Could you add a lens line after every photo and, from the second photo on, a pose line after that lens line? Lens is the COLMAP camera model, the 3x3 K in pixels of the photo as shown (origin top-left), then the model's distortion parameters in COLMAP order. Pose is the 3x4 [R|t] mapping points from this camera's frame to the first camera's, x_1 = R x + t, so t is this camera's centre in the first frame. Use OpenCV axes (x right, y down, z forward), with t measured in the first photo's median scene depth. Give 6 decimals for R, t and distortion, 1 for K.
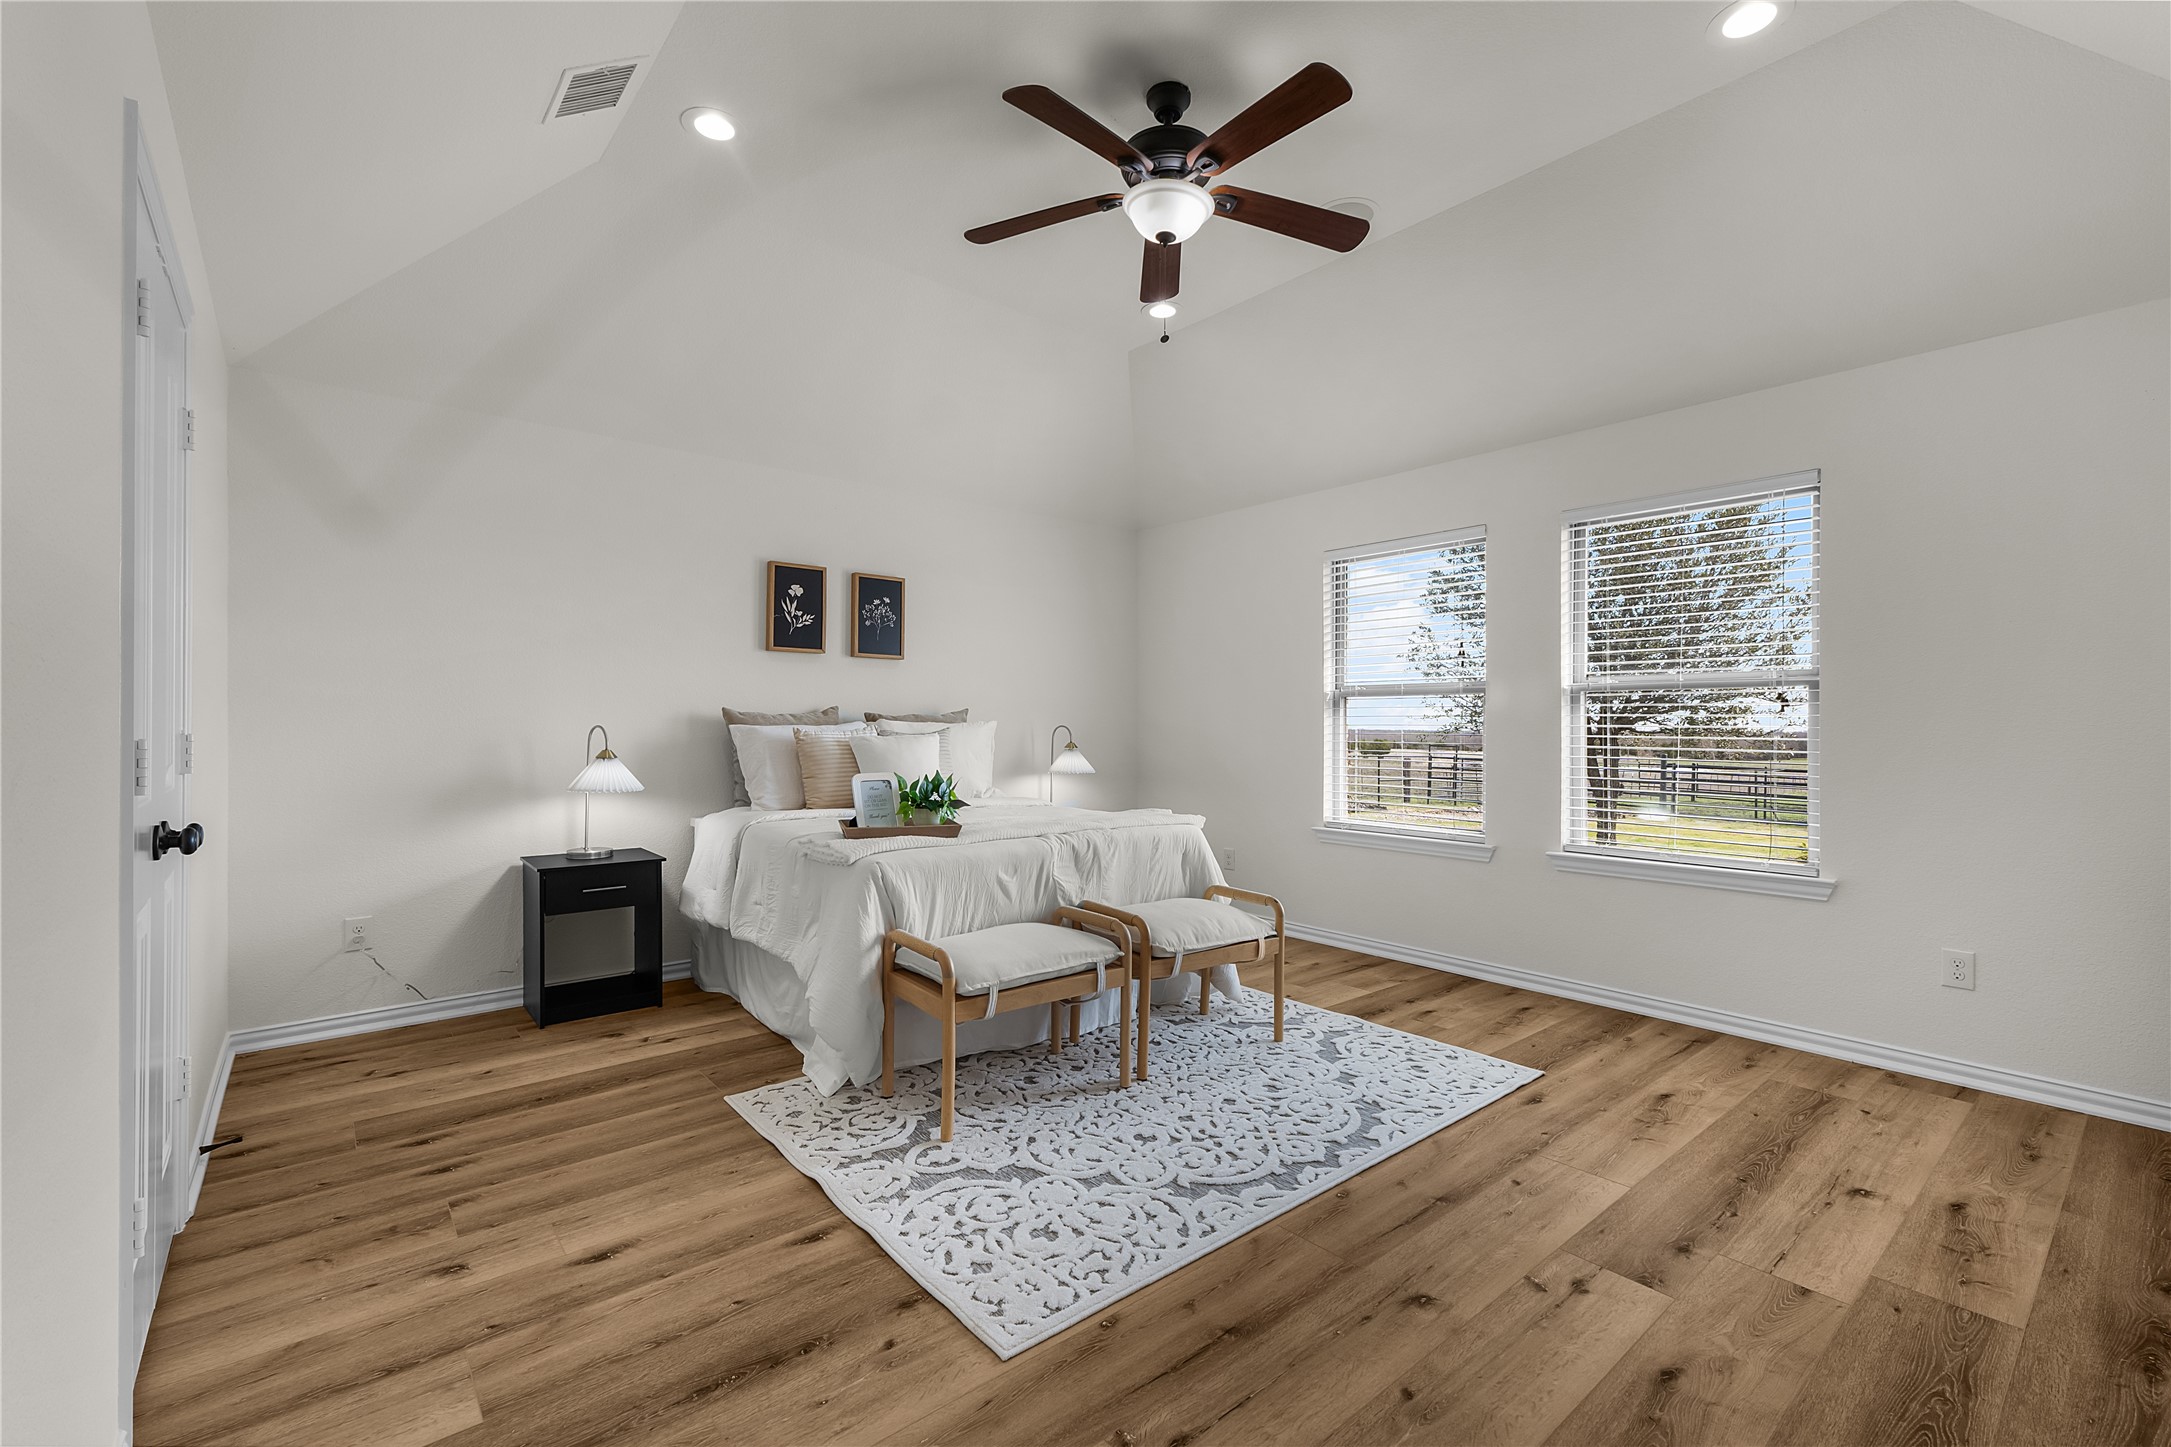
lens RADIAL K [[928.8, 0, 1072.4], [0, 928.8, 726.1], [0, 0, 1]] dist [0.007906, -0.000895]
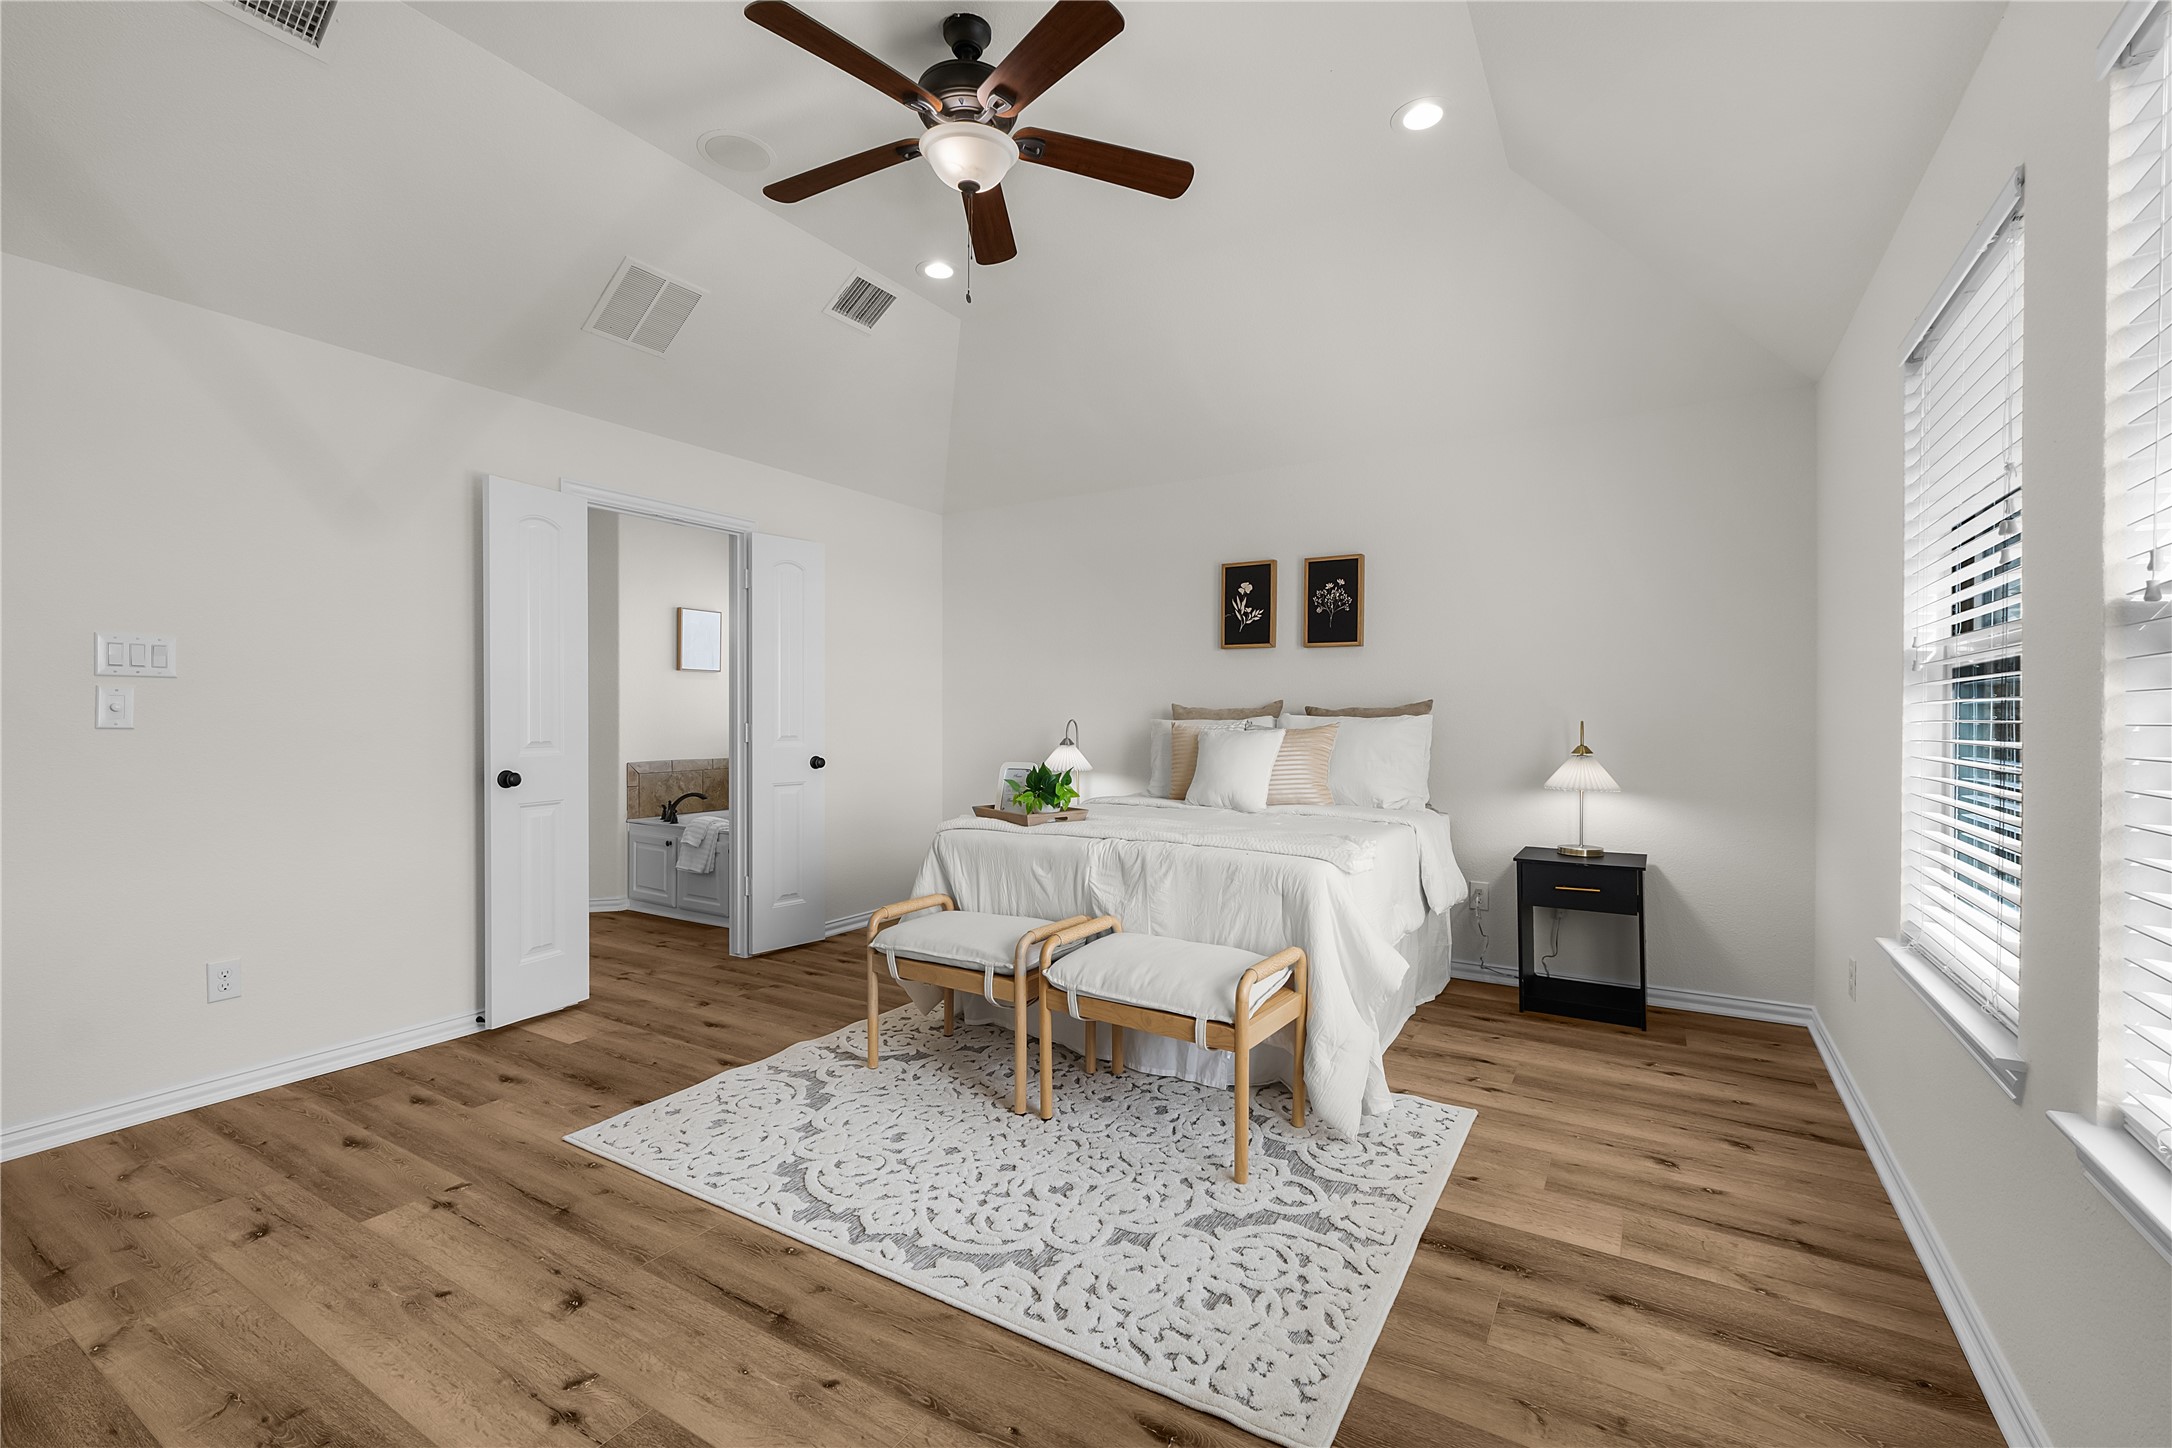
lens RADIAL K [[929.3, 0, 1072.9], [0, 929.3, 726.6], [0, 0, 1]] dist [0.007906, -0.000895]
pose [[0.322817, 0.009016, -0.946419, 0.996230], [-0.003116, 0.999959, 0.008463, -0.002411], [0.946456, 0.000217, 0.322831, 0.796717]]
